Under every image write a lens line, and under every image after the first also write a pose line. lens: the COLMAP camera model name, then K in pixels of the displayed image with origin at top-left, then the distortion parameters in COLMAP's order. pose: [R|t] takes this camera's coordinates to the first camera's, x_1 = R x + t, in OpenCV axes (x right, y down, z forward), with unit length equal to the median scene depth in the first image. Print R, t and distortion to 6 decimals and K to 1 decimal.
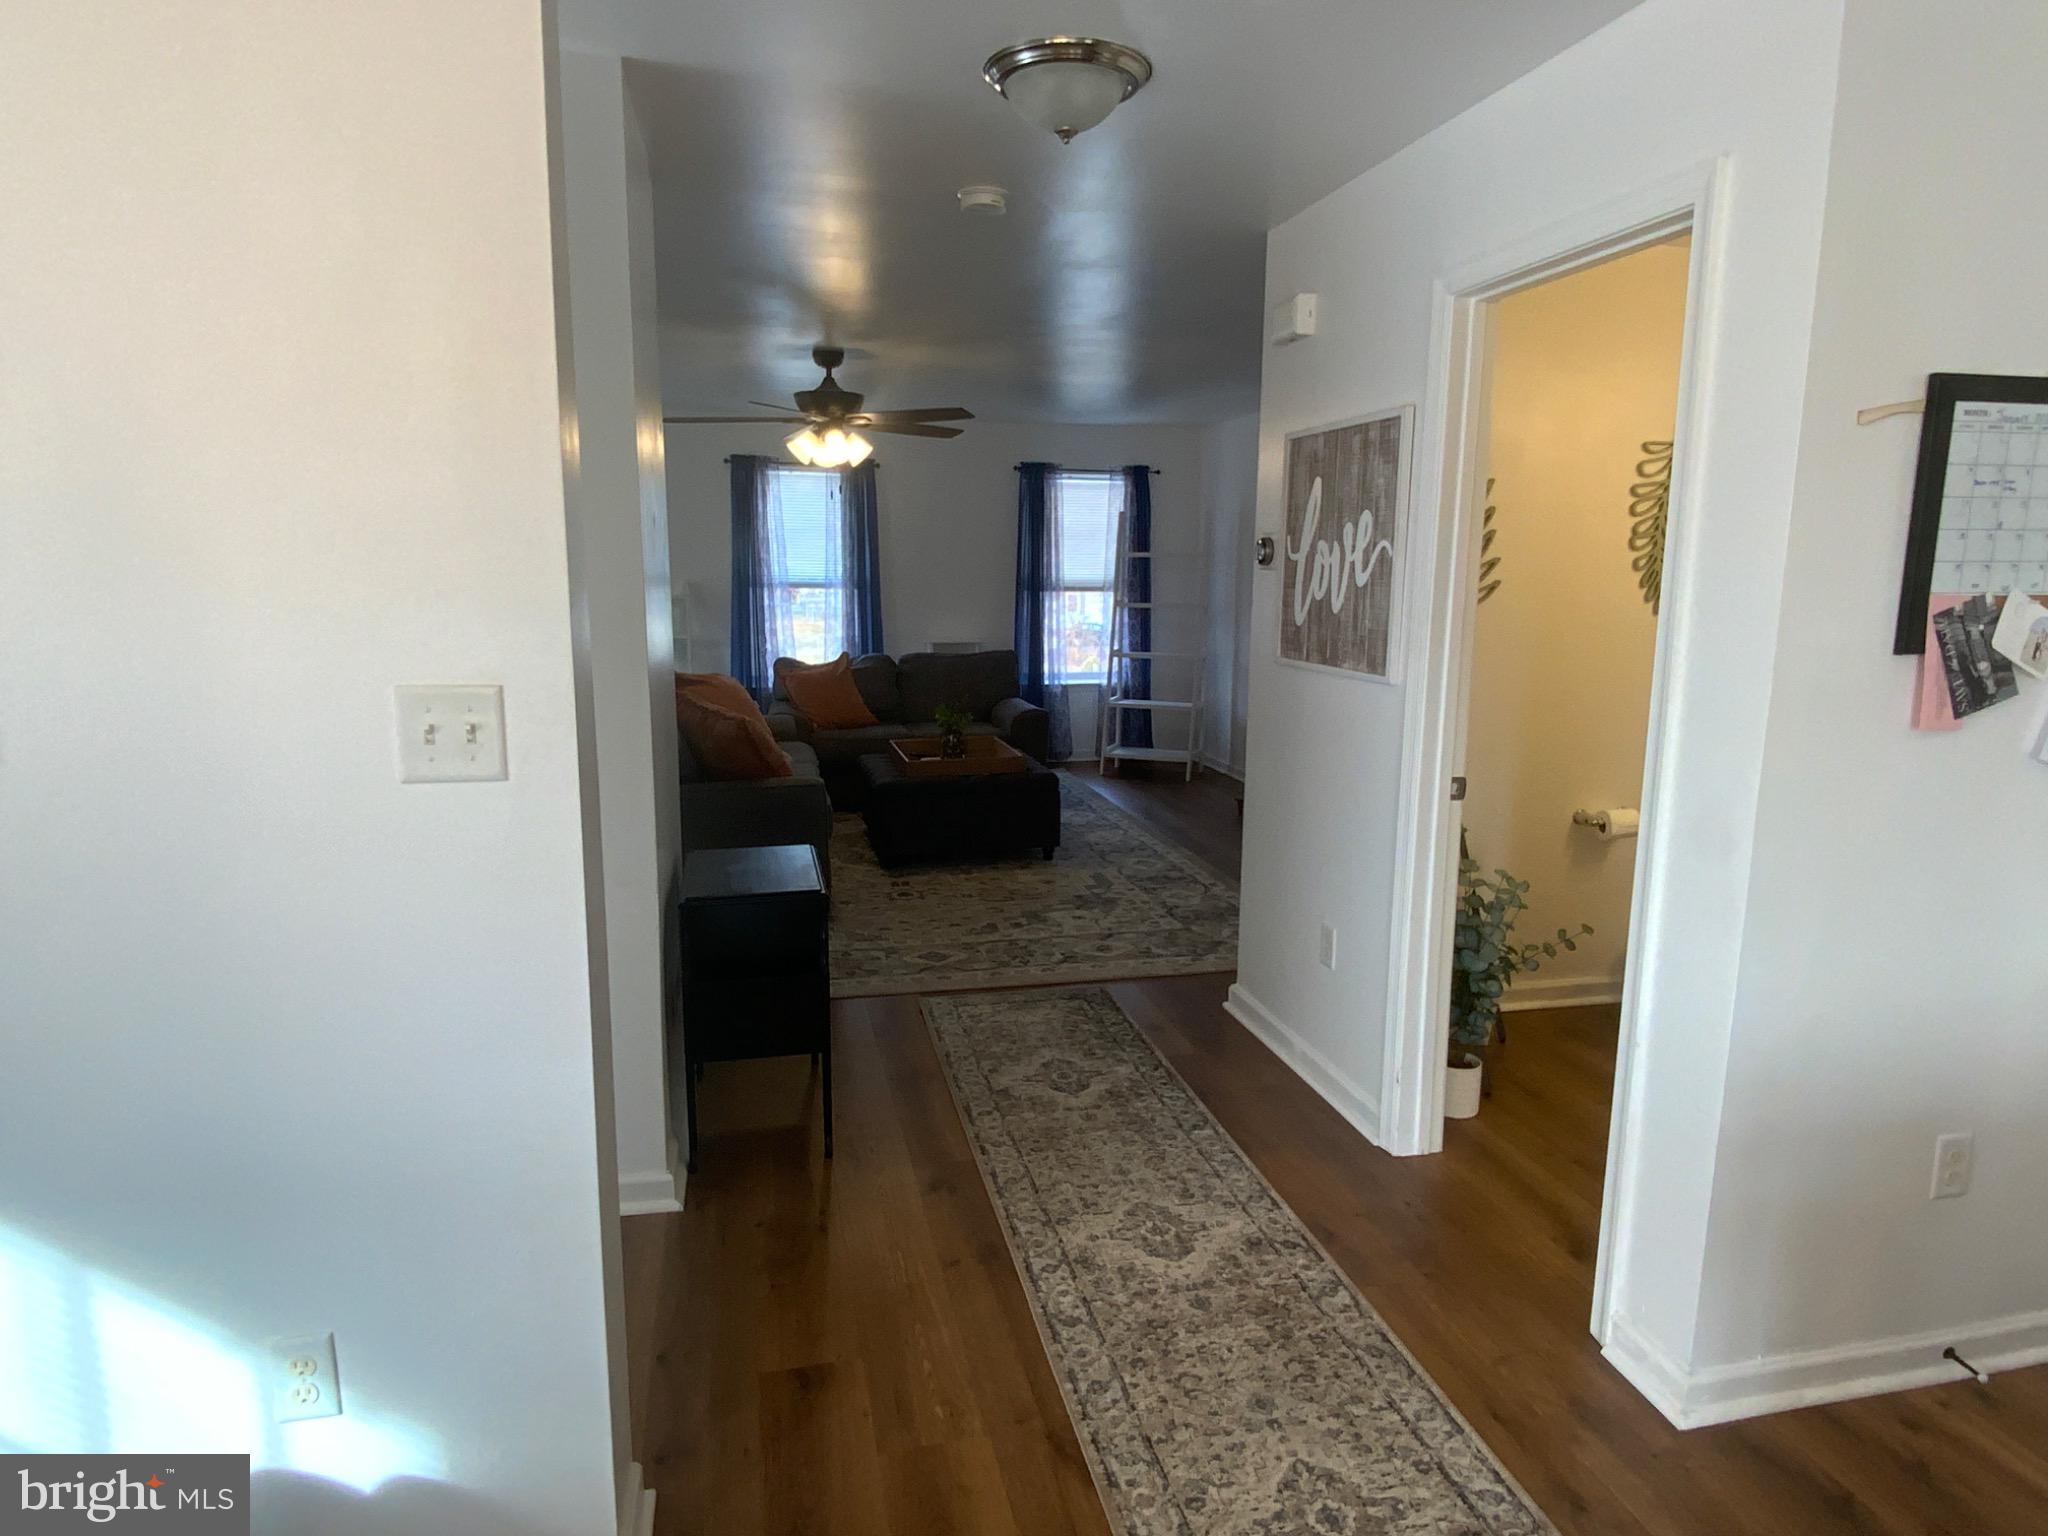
lens RADIAL K [[1168.4, 0, 1014.6], [0, 1168.4, 765.2], [0, 0, 1]] dist [0.003545, 0.002083]
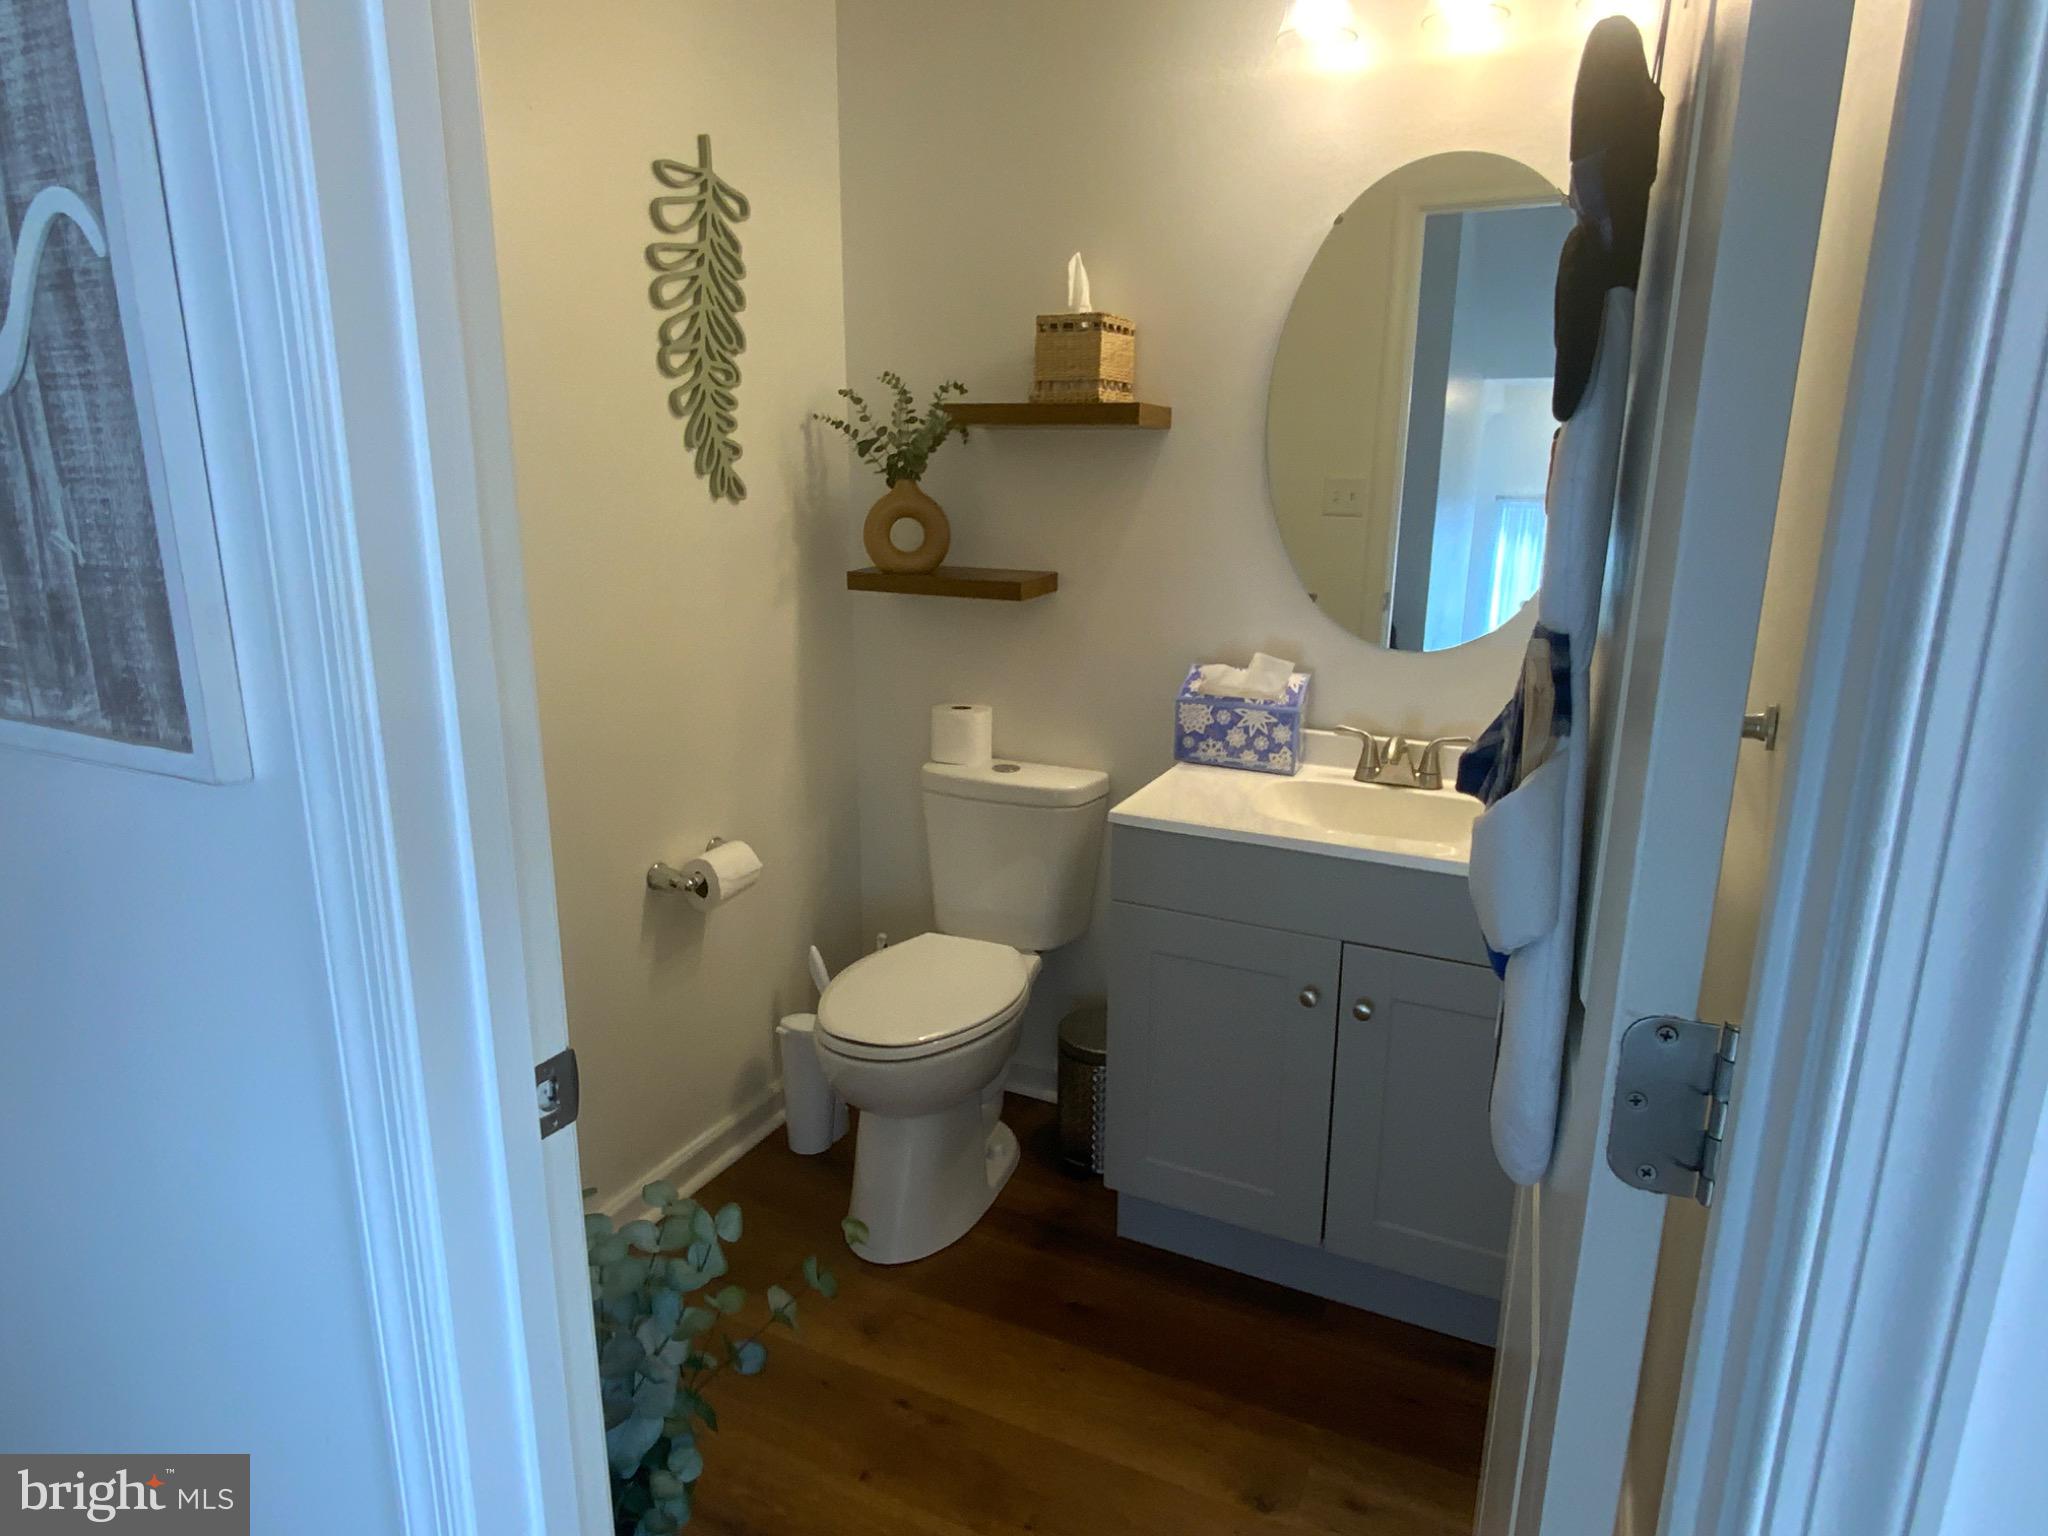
lens RADIAL K [[1168.4, 0, 1008.7], [0, 1168.4, 769.6], [0, 0, 1]] dist [0.003545, 0.002083]
pose [[0.607609, -0.196567, 0.769527, 0.179269], [0.121608, 0.980490, 0.154435, -0.071354], [-0.784871, -0.000256, 0.619659, 0.552093]]
